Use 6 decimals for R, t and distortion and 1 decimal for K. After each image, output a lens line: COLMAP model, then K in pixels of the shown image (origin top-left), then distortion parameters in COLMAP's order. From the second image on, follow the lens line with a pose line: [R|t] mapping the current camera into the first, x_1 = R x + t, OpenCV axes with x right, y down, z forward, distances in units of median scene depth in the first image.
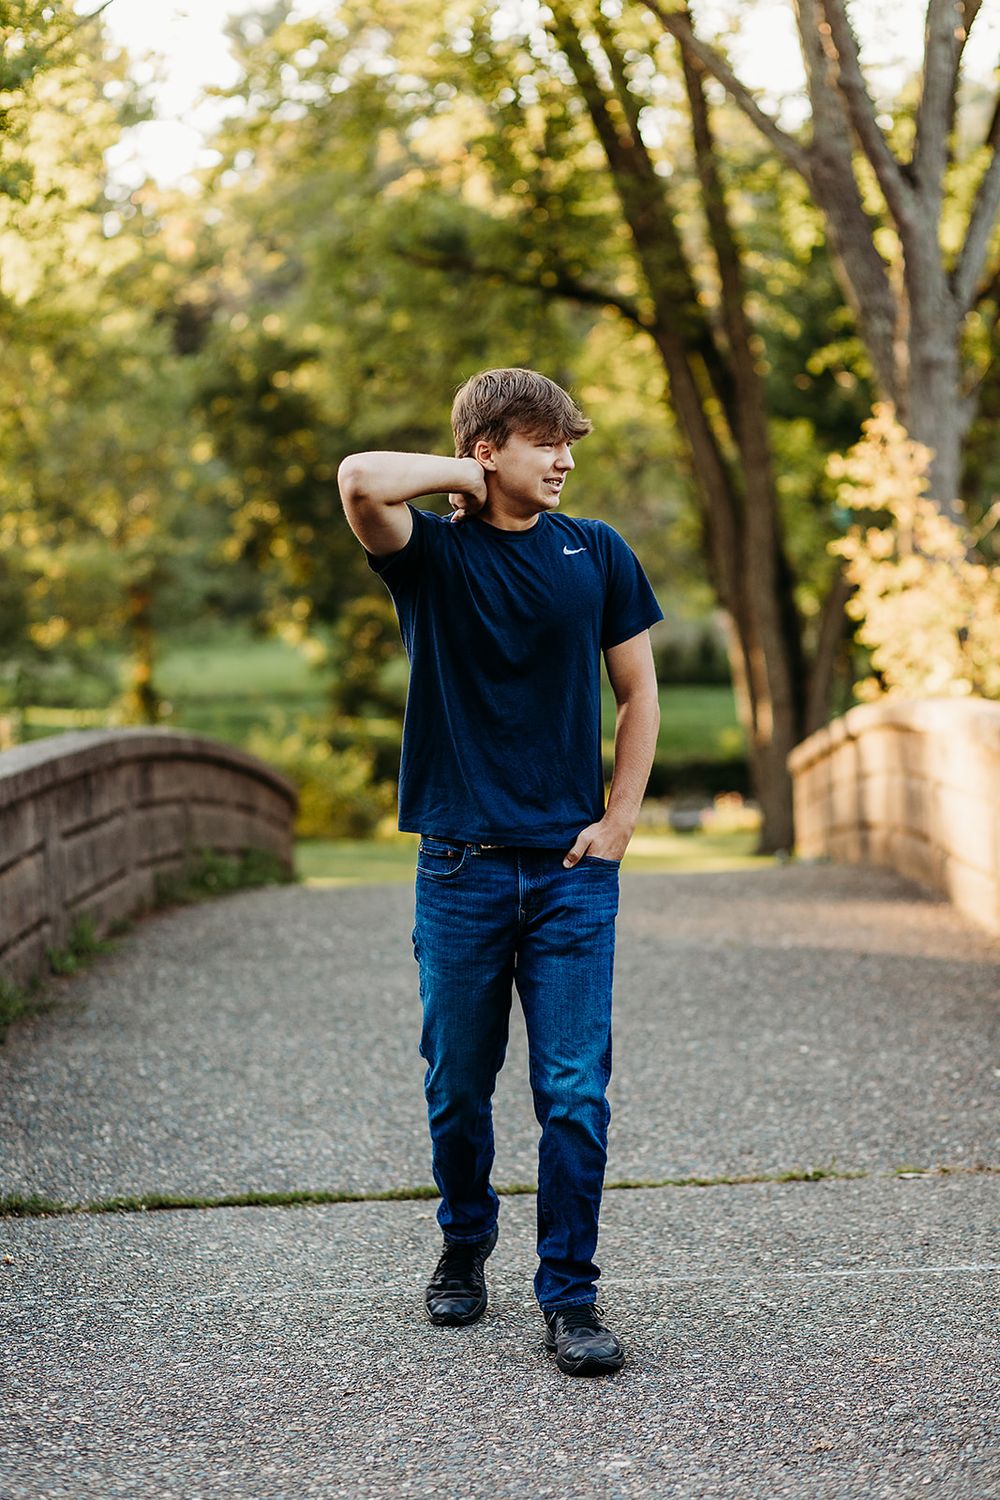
lens RADIAL K [[3732.9, 0, 500.0], [0, 3732.9, 750.0], [0, 0, 1]] dist [0.082869, -0.999144]
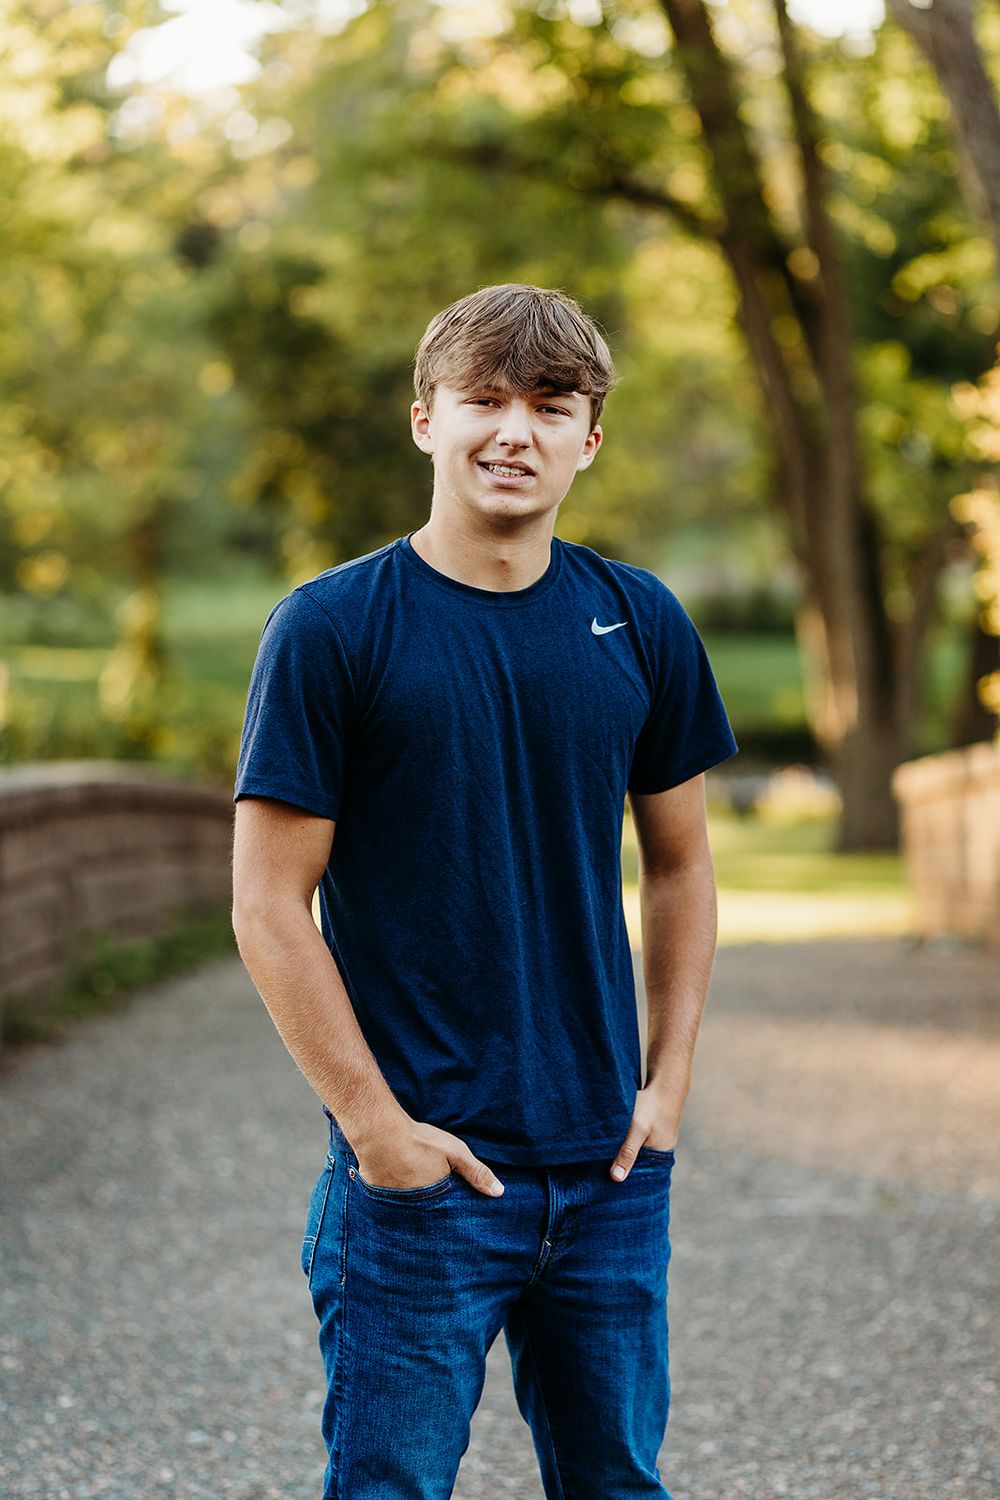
lens RADIAL K [[3732.9, 0, 500.0], [0, 3732.9, 750.0], [0, 0, 1]] dist [0.082869, -0.999144]
pose [[0.999863, 0.012285, -0.011077, 0.001874], [-0.012084, 0.999765, 0.018019, -0.010429], [0.011295, -0.017883, 0.999776, 0.140153]]
